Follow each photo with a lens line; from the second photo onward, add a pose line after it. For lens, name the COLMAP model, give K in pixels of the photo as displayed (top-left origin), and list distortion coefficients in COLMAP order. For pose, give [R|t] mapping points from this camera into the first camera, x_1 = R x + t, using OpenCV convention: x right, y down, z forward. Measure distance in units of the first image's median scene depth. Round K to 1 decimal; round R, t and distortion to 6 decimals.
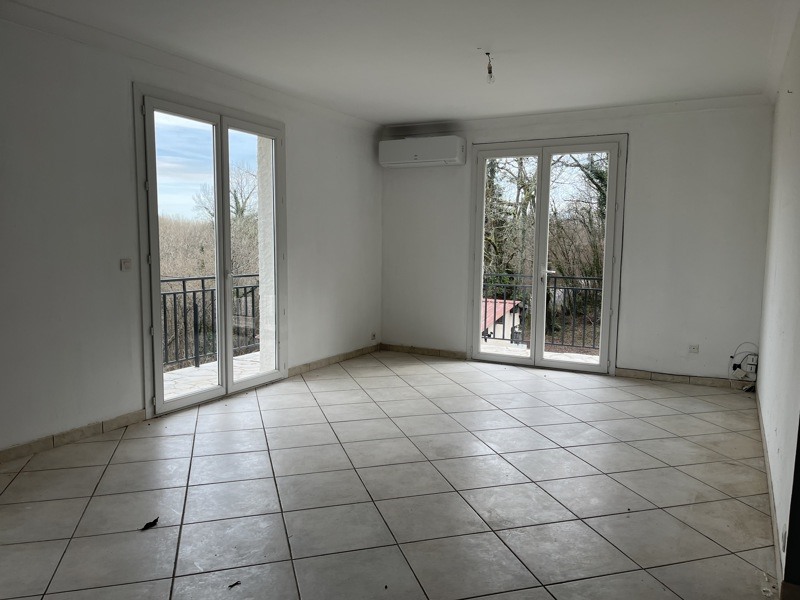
lens RADIAL K [[624.6, 0, 404.5], [0, 624.6, 301.4], [0, 0, 1]] dist [0.071450, -0.000032]
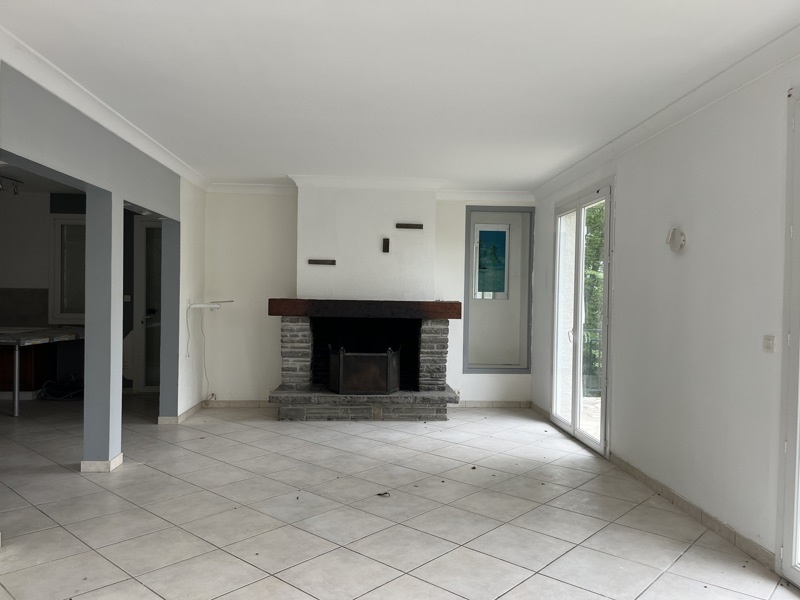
lens RADIAL K [[624.6, 0, 404.5], [0, 624.6, 301.4], [0, 0, 1]] dist [0.071450, -0.000032]
pose [[-0.850038, -0.017883, -0.526417, 0.372643], [-0.080422, 0.992112, 0.096159, -0.172134], [0.520545, 0.124074, -0.844771, 1.670518]]
